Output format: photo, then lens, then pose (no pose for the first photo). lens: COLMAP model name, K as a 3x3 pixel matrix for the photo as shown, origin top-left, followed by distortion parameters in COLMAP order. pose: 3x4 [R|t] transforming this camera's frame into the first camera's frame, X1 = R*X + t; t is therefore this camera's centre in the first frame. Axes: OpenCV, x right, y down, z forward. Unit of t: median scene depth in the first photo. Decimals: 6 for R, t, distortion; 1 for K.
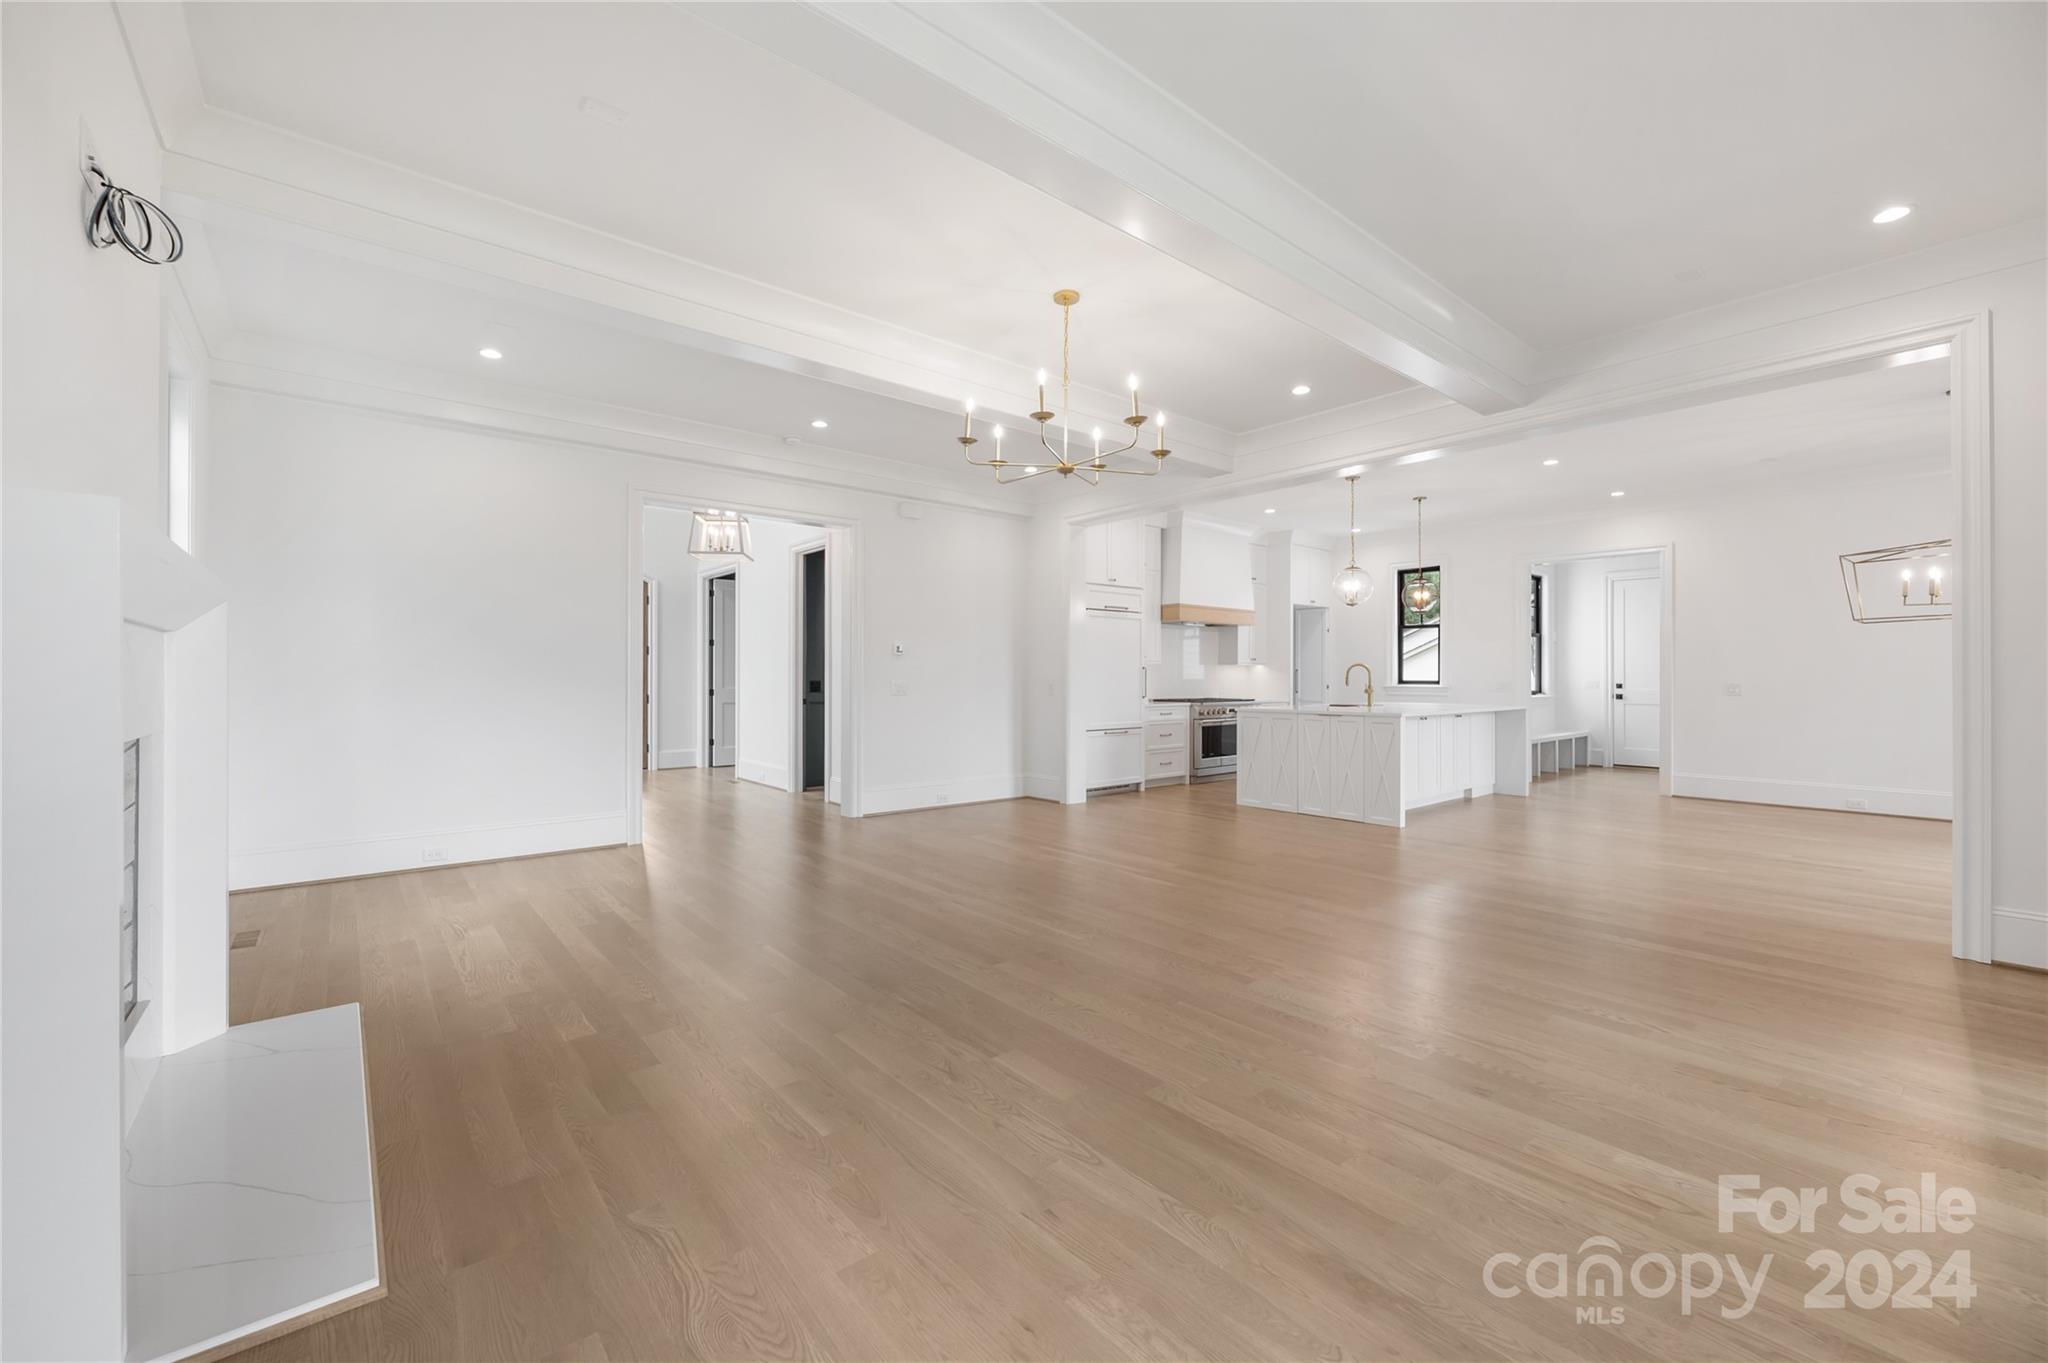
lens RADIAL K [[822.8, 0, 1024.0], [0, 822.8, 681.5], [0, 0, 1]] dist [-0.001482, -0.000090]
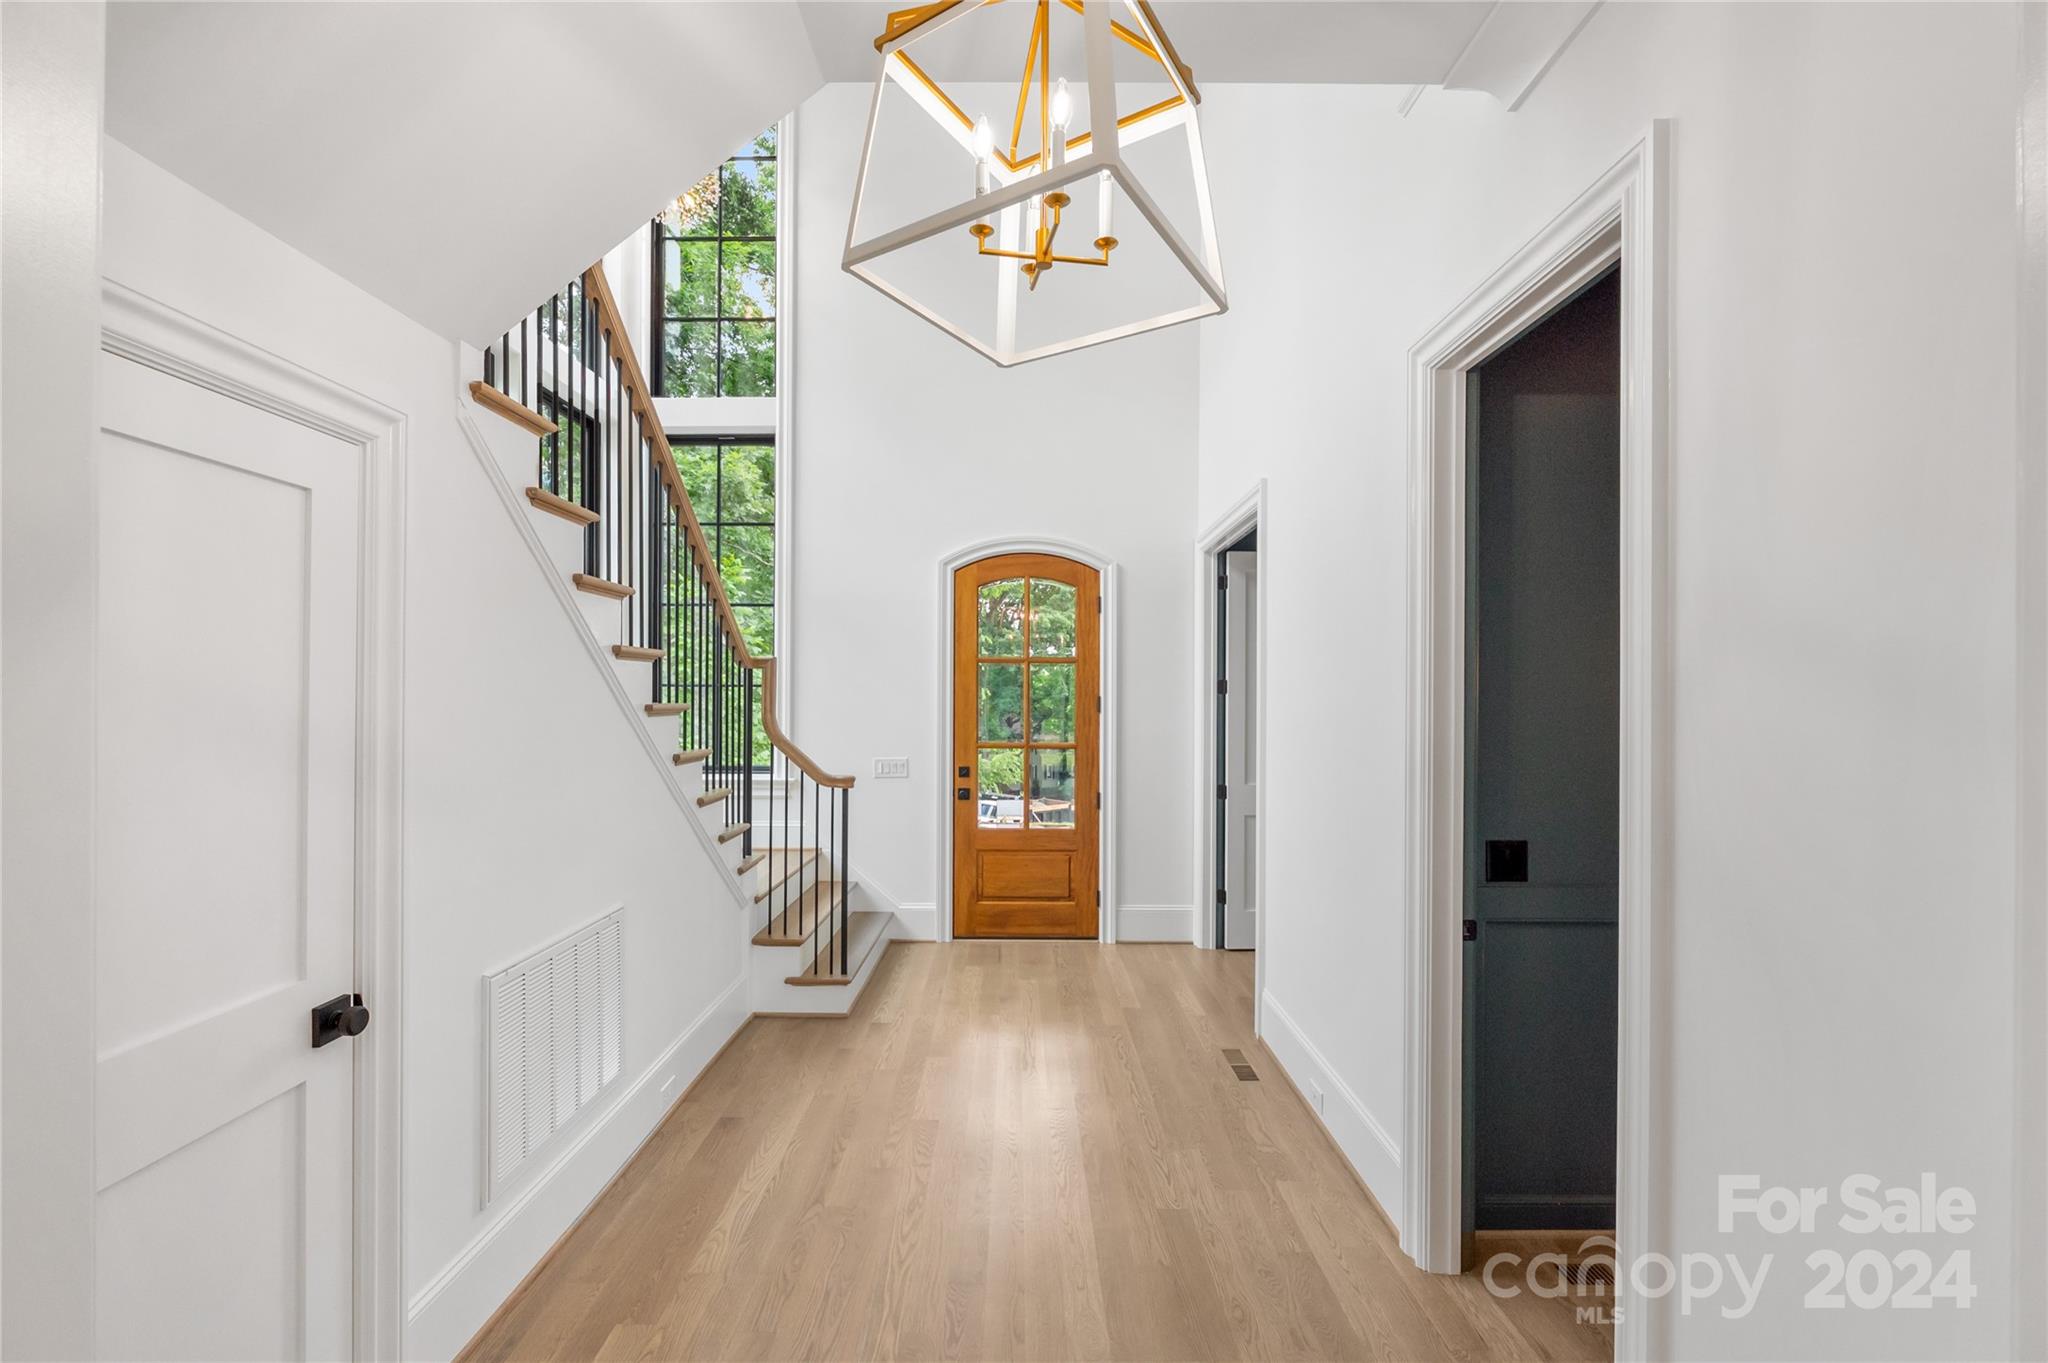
lens RADIAL K [[806.5, 0, 1024.0], [0, 806.5, 681.5], [0, 0, 1]] dist [-0.000577, -0.000036]
pose [[0.766879, -0.007067, -0.641753, -0.233441], [-0.006912, 0.999790, -0.019269, -0.055882], [0.641755, 0.019213, 0.766669, 0.787690]]
